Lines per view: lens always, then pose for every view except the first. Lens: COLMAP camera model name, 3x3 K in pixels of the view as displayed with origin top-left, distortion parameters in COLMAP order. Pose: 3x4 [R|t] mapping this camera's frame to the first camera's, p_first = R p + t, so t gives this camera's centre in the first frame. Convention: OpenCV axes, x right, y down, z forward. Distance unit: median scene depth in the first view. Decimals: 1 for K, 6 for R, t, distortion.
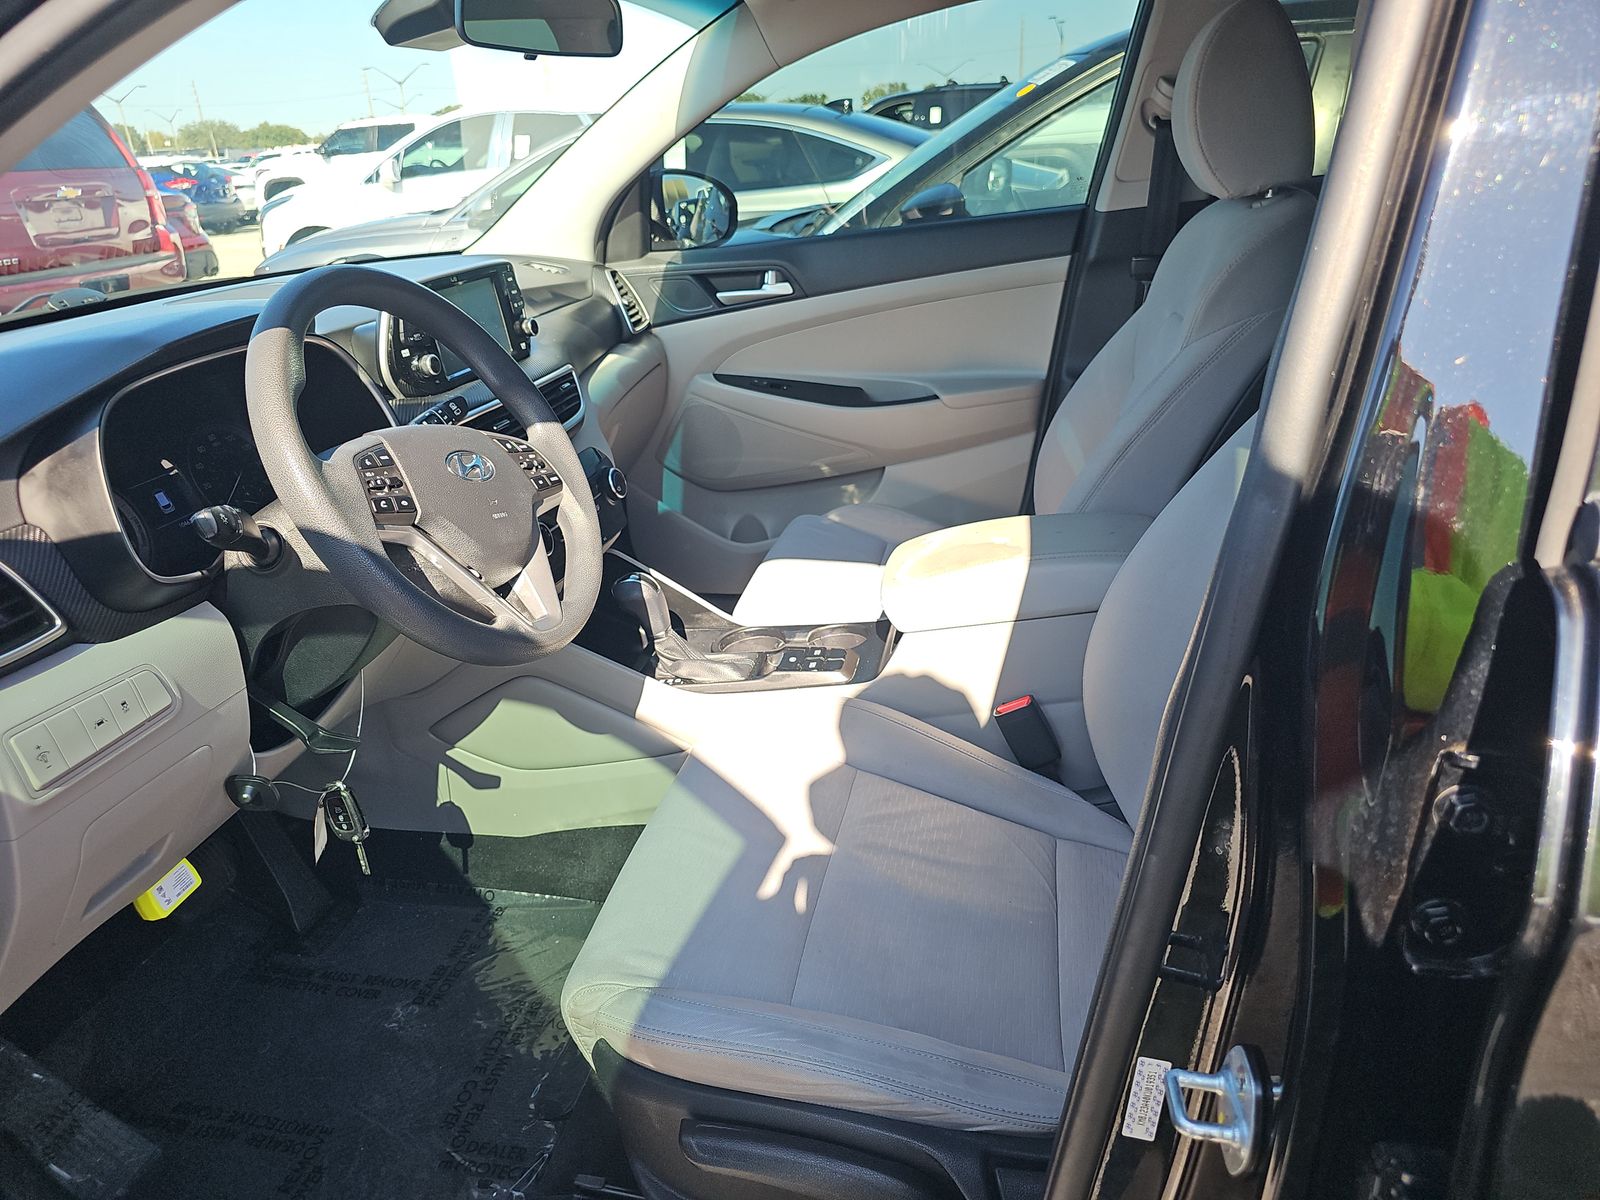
lens RADIAL K [[1075.8, 0, 800.0], [0, 1075.8, 600.0], [0, 0, 1]] dist [0.001628, -0.000098]
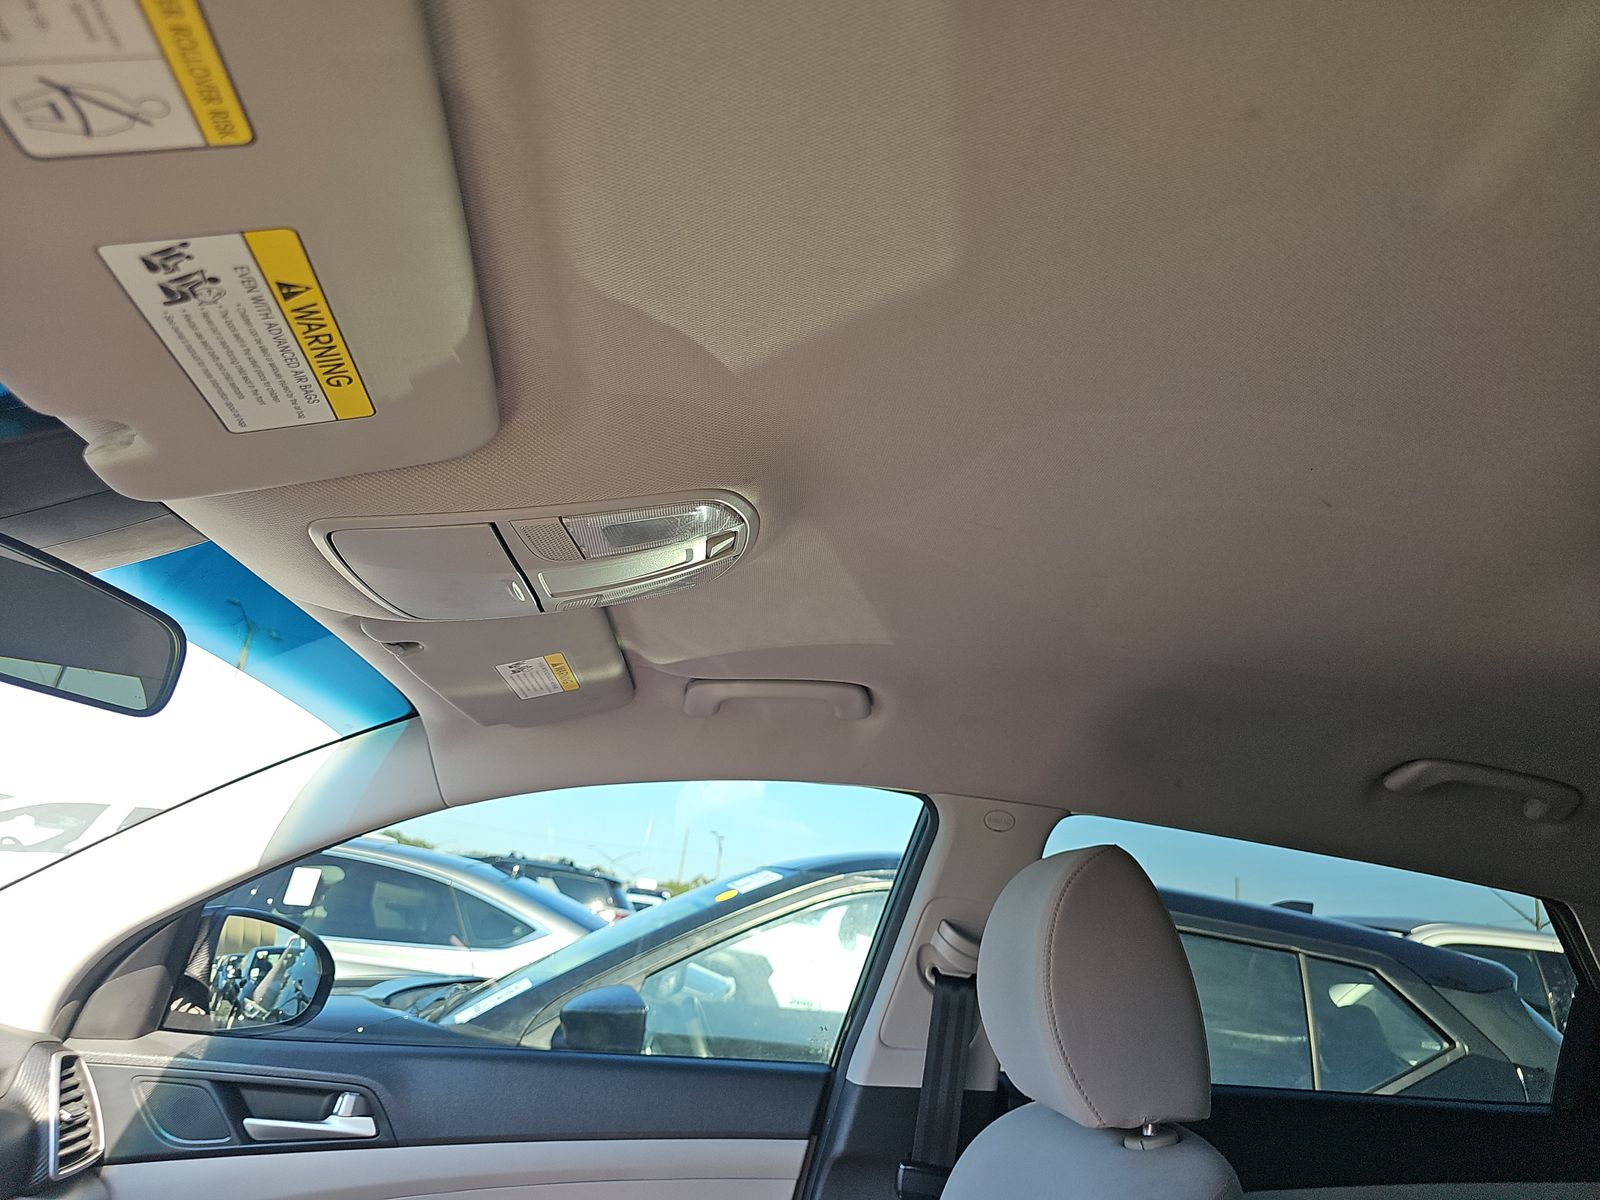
lens RADIAL K [[1116.3, 0, 800.0], [0, 1116.3, 600.0], [0, 0, 1]] dist [0.019697, 0.000054]
pose [[0.941747, 0.253127, 0.221447, 0.002227], [-0.055106, 0.765675, -0.640862, -0.119525], [-0.331776, 0.591327, 0.735021, 0.259041]]
